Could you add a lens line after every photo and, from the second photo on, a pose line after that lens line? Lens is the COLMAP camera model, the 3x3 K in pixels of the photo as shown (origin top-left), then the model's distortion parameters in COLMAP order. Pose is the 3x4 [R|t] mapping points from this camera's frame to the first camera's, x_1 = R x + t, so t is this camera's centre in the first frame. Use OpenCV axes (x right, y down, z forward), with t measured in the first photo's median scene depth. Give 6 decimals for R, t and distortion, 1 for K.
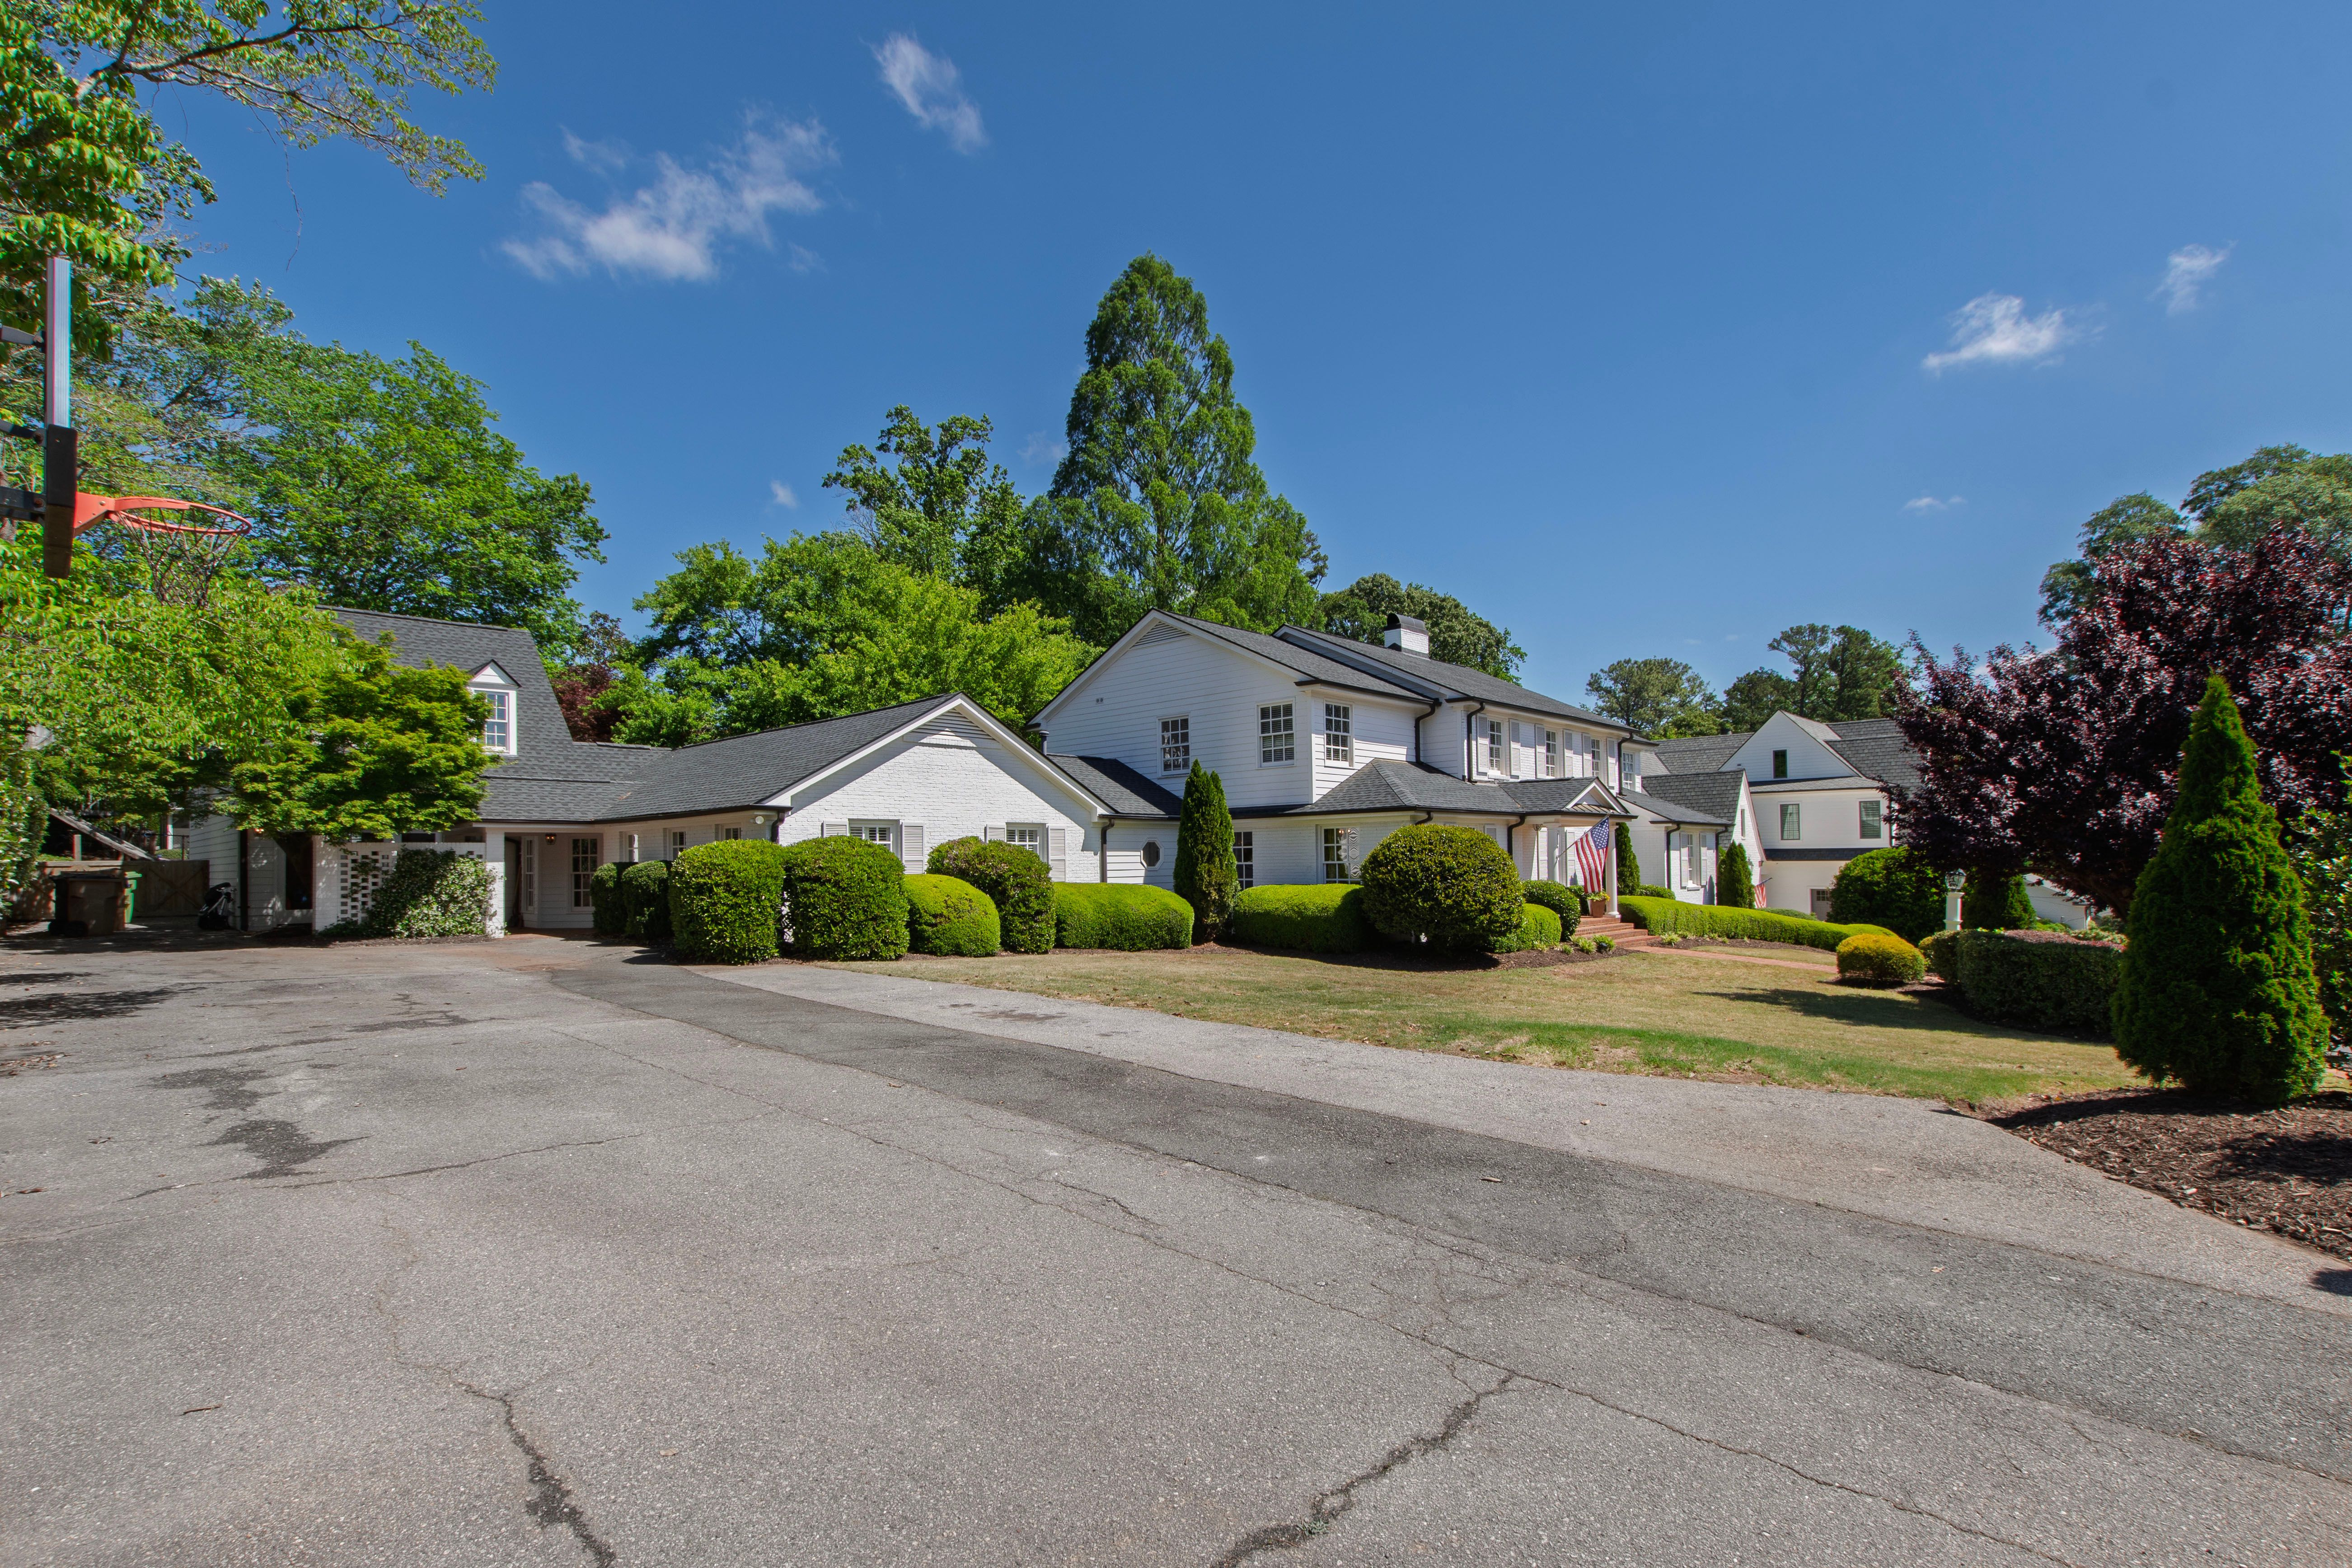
lens RADIAL K [[1072.6, 0, 1170.7], [0, 1072.6, 826.9], [0, 0, 1]] dist [-0.000573, -0.000247]
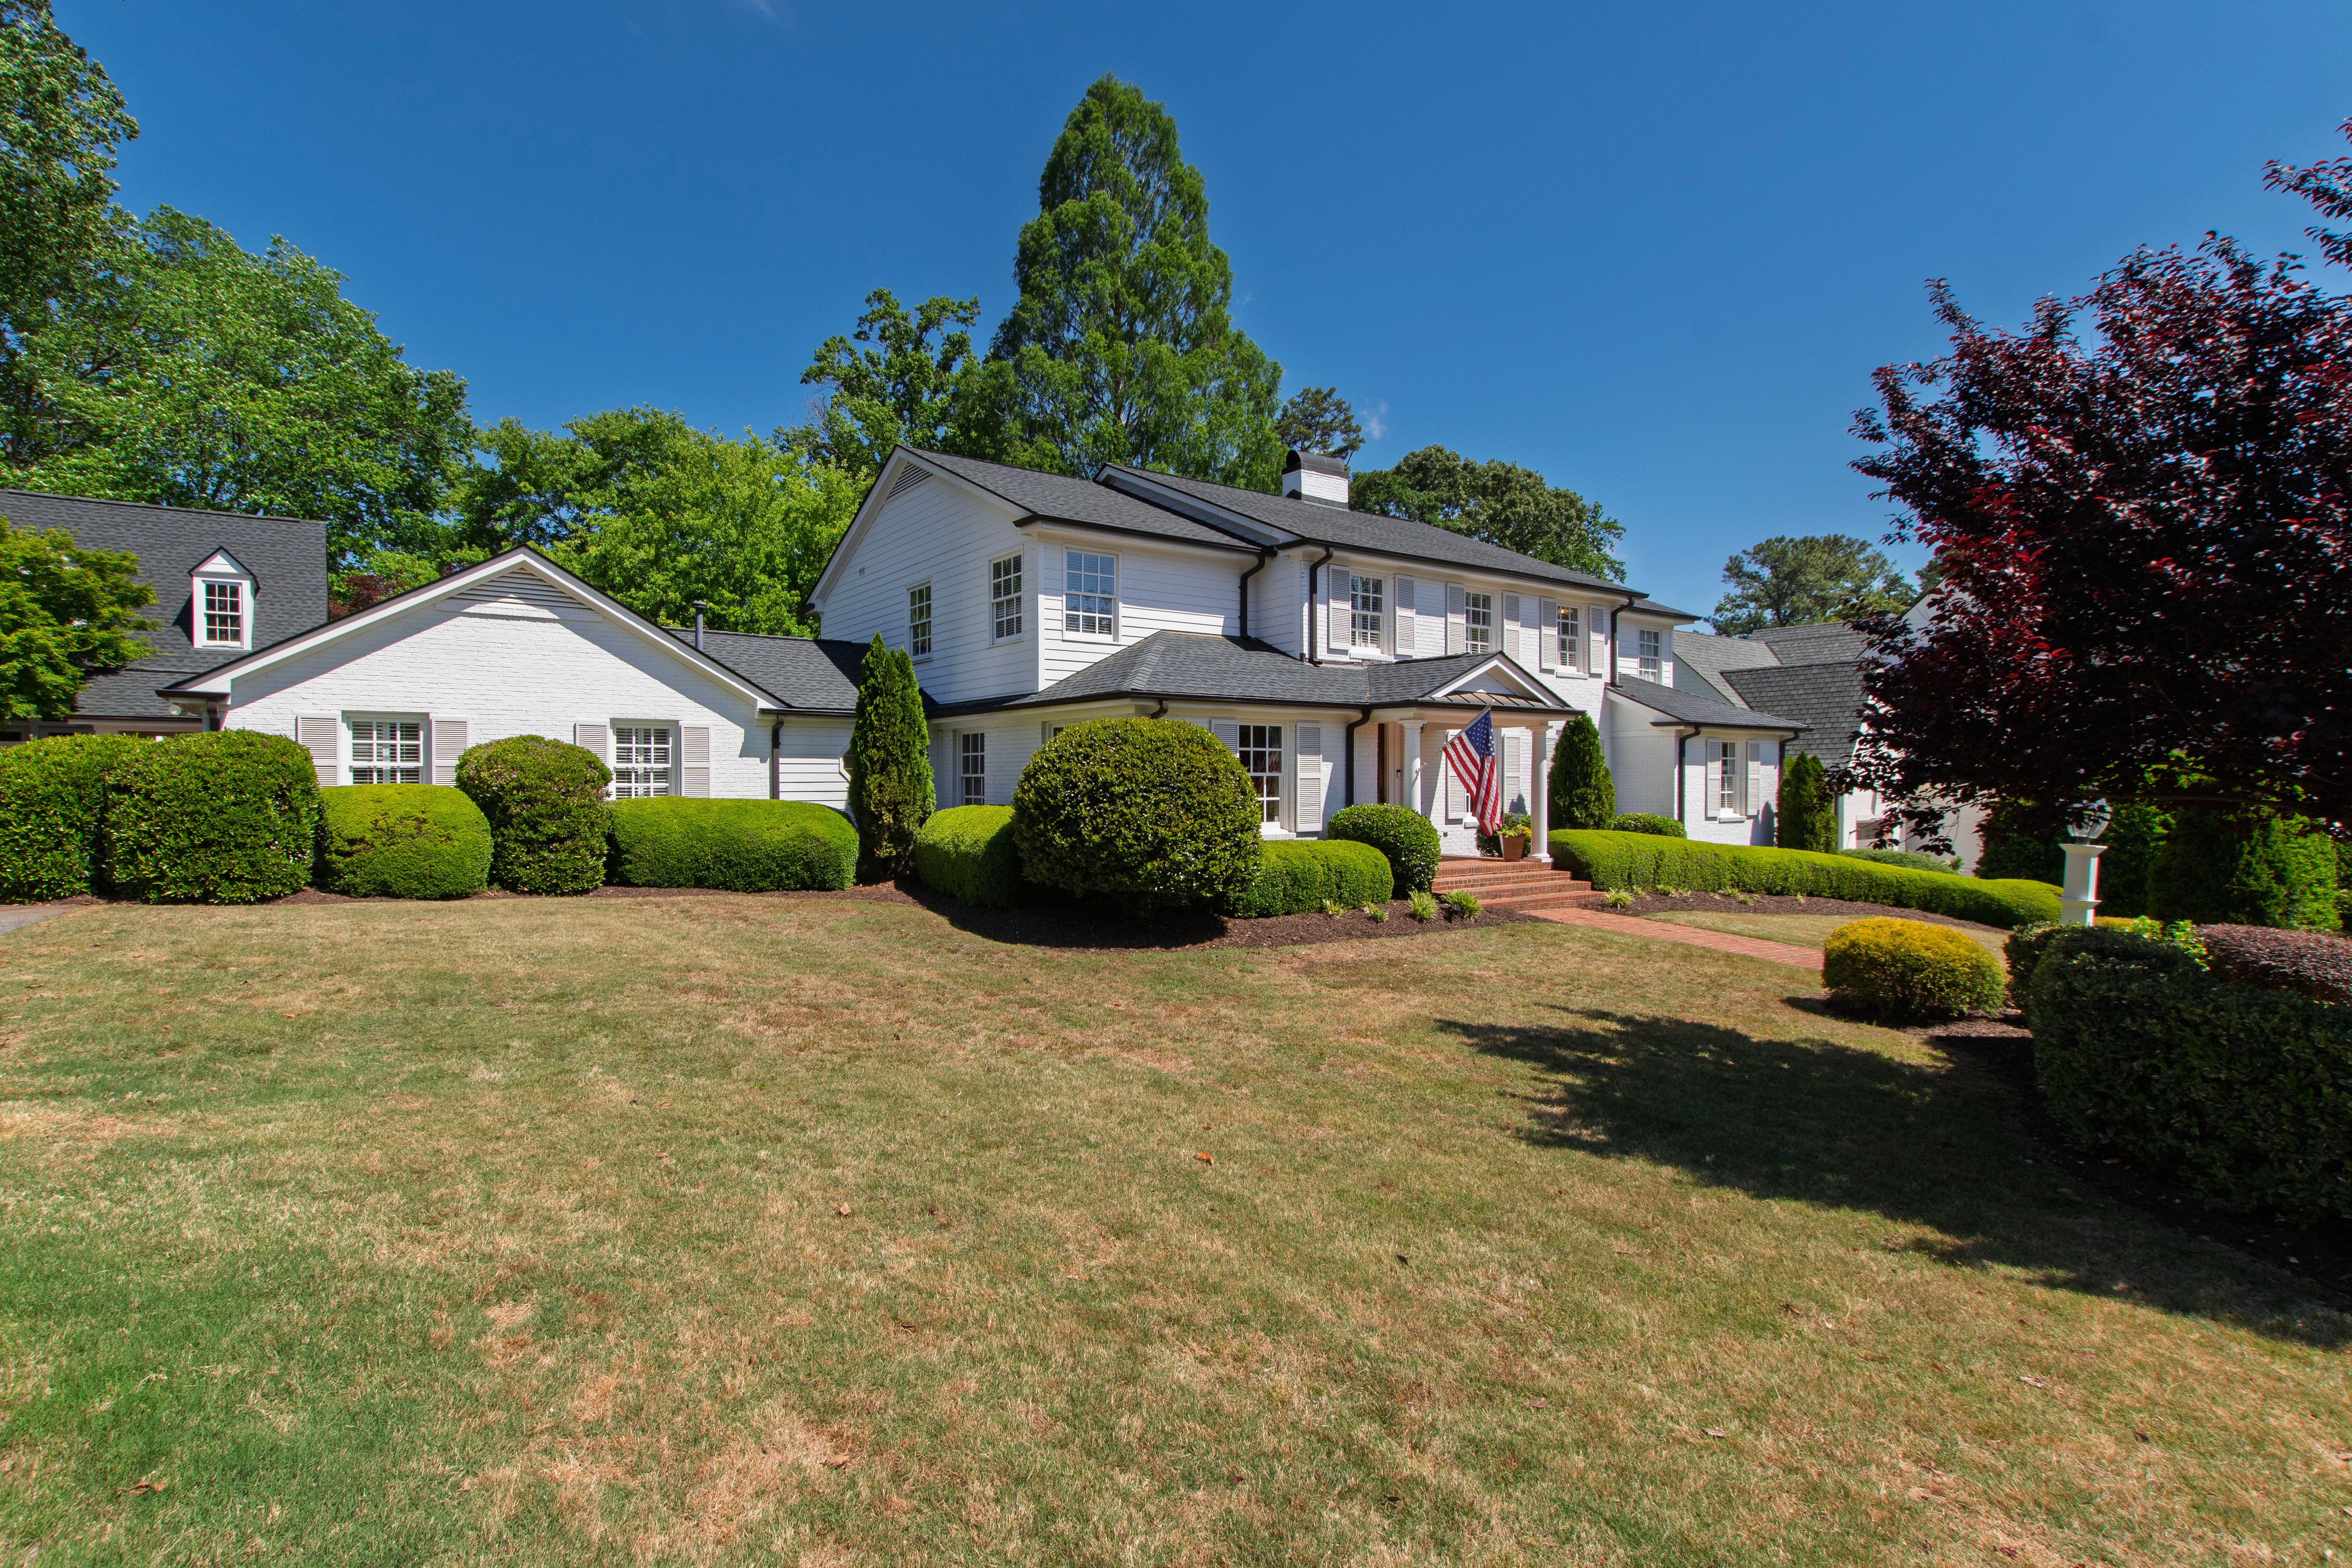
lens RADIAL K [[1035.3, 0, 1055.1], [0, 1035.3, 777.3], [0, 0, 1]] dist [0.001540, -0.000145]
pose [[0.970100, 0.010669, -0.242470, 0.303956], [-0.002695, 0.999445, 0.033194, 0.011244], [0.242690, -0.031548, 0.969591, 0.327557]]
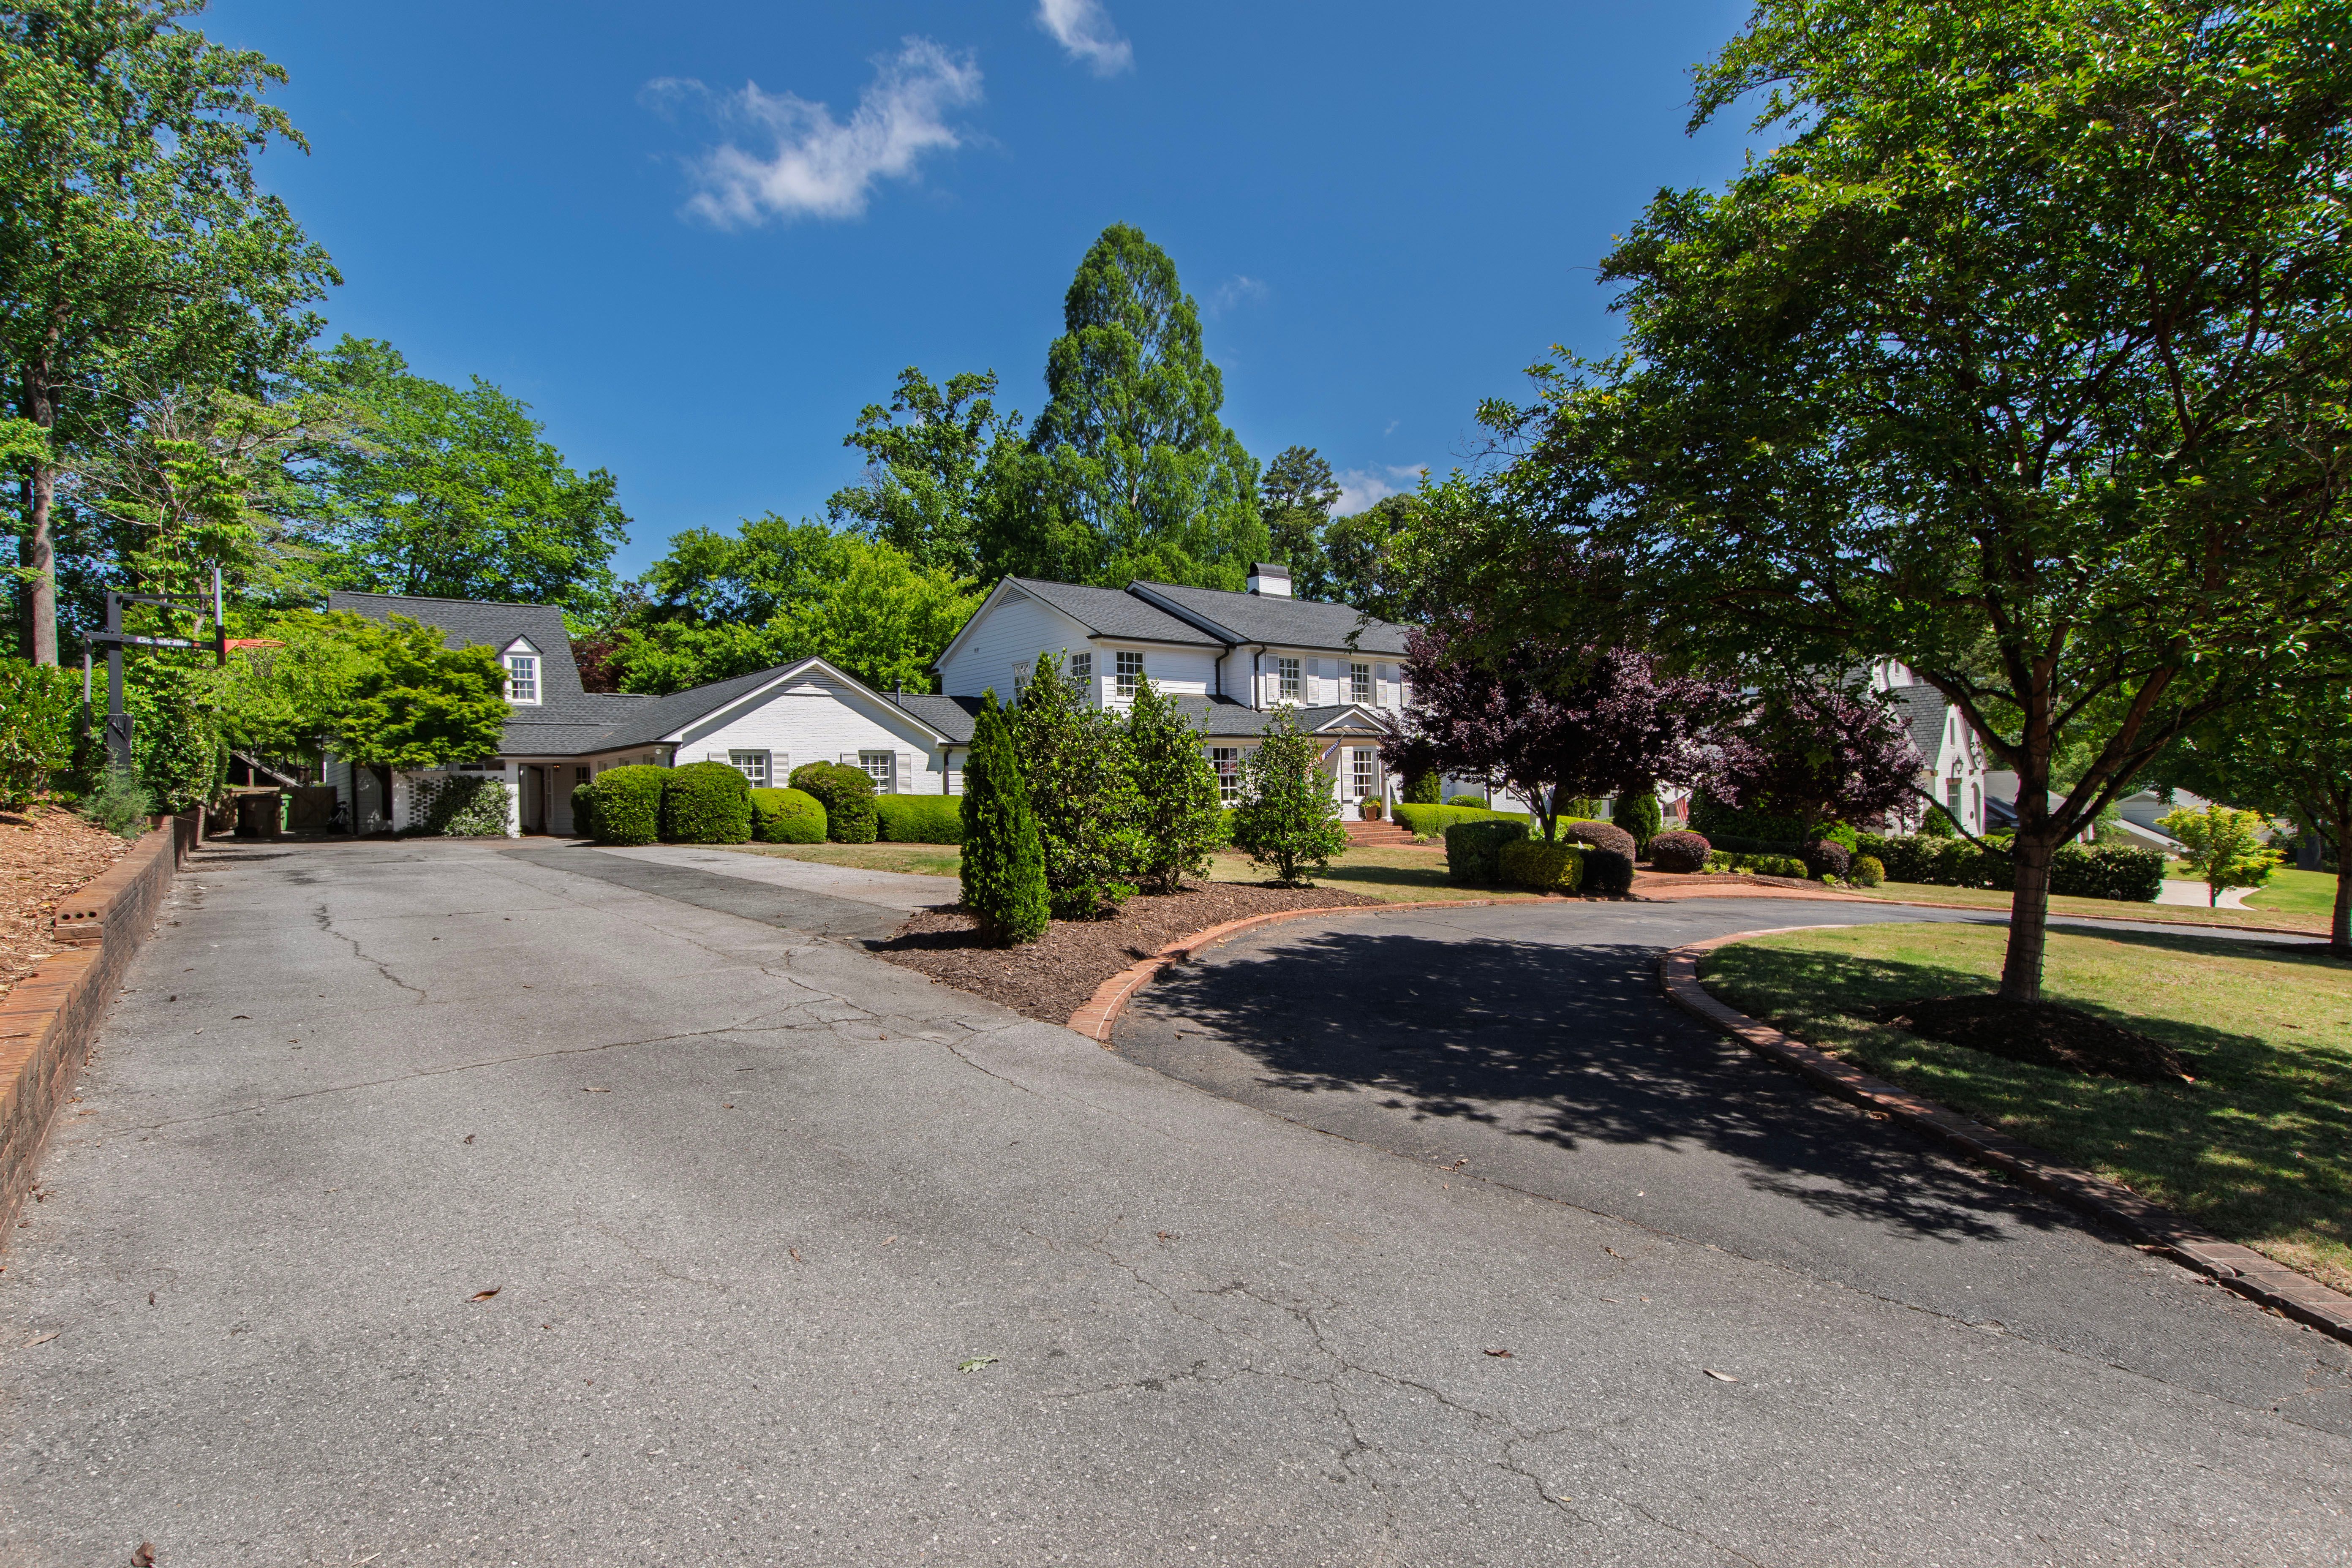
lens RADIAL K [[1191.9, 0, 1176.0], [0, 1191.9, 784.0], [0, 0, 1]] dist [0.002976, 0.000766]
pose [[0.989509, -0.012007, -0.143968, 0.413316], [0.015935, 0.999531, 0.026161, 0.004832], [0.143587, -0.028180, 0.989236, -0.383209]]
